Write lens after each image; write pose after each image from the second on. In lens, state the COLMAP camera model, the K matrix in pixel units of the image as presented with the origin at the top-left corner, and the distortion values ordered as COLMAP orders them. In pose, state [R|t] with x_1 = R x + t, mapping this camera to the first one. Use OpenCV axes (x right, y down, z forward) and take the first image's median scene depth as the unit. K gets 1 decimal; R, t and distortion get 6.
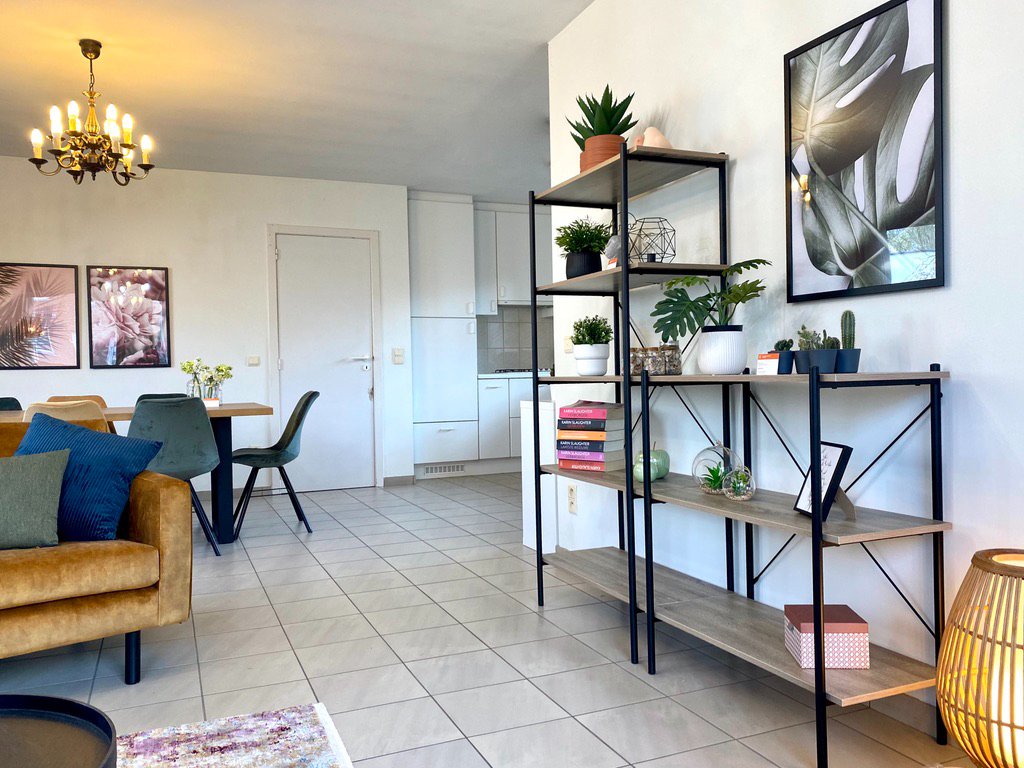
lens RADIAL K [[784.1, 0, 512.0], [0, 784.1, 384.0], [0, 0, 1]] dist [-0.012856, -0.007784]
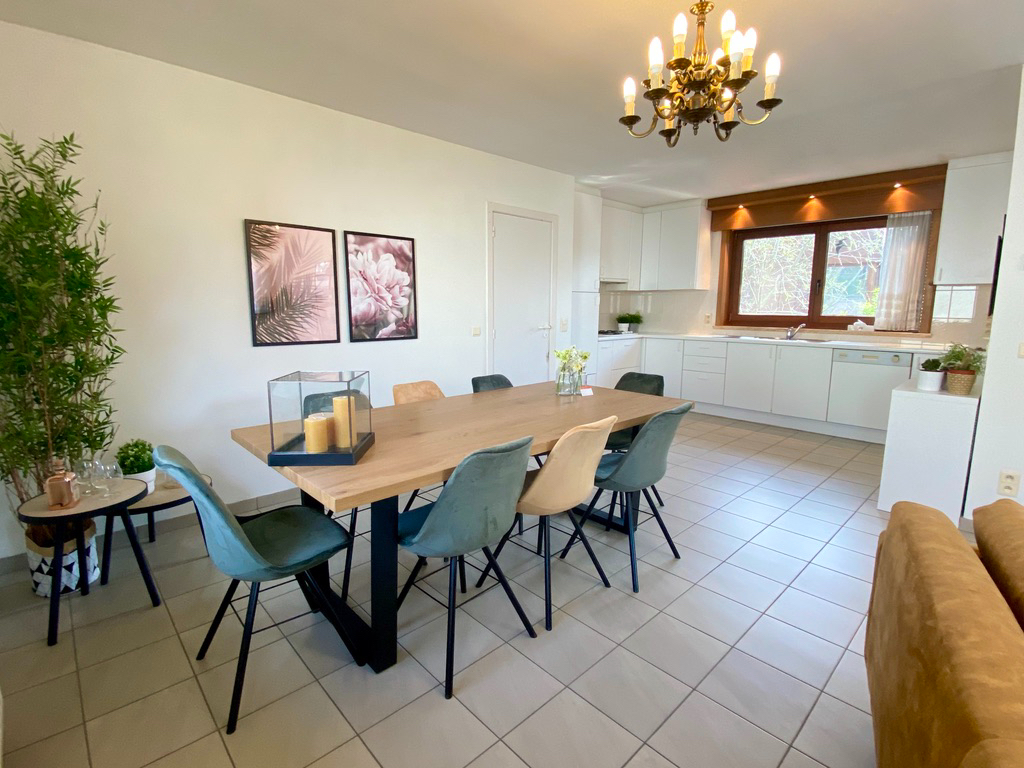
lens RADIAL K [[477.2, 0, 512.0], [0, 477.2, 384.0], [0, 0, 1]] dist [0.001969, 0.000030]
pose [[0.944447, -0.026491, 0.327593, -0.537154], [-0.020370, 0.990112, 0.138790, -0.053611], [-0.328031, -0.137753, 0.934569, 0.375394]]
